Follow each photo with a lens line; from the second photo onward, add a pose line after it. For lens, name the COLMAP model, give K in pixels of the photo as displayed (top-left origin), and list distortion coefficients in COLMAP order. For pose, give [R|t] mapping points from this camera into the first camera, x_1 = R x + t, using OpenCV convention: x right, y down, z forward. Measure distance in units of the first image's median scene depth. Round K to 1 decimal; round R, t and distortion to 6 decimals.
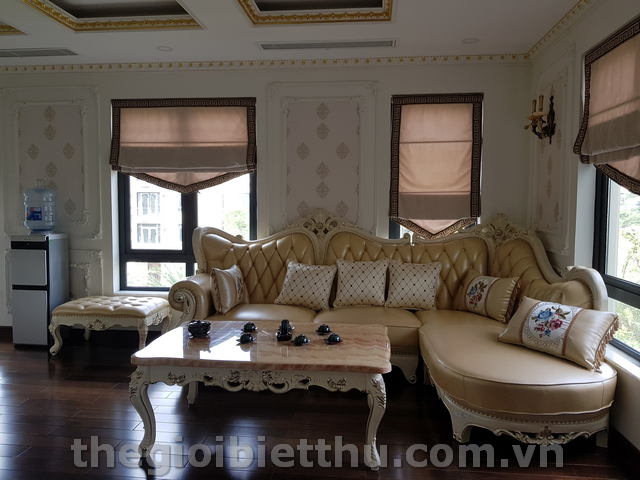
lens RADIAL K [[500.3, 0, 320.0], [0, 500.3, 240.0], [0, 0, 1]] dist [0.085274, -0.150290]
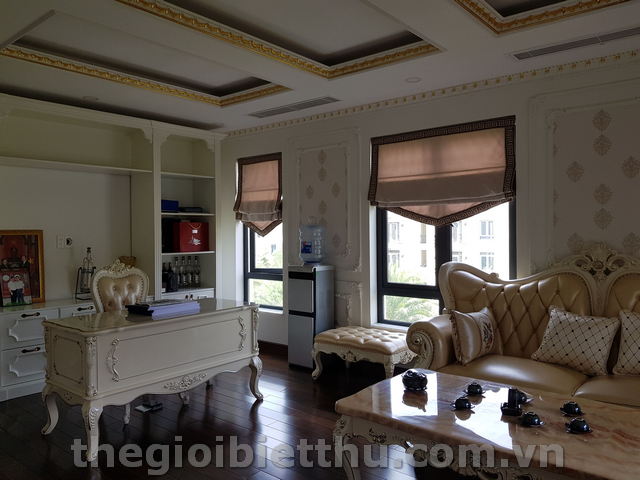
lens RADIAL K [[500.3, 0, 320.0], [0, 500.3, 240.0], [0, 0, 1]] dist [0.085274, -0.150290]
pose [[0.830571, -0.002465, -0.556908, 0.078599], [-0.026896, 0.998646, -0.044533, -0.020342], [0.556263, 0.051967, 0.829380, 0.100569]]
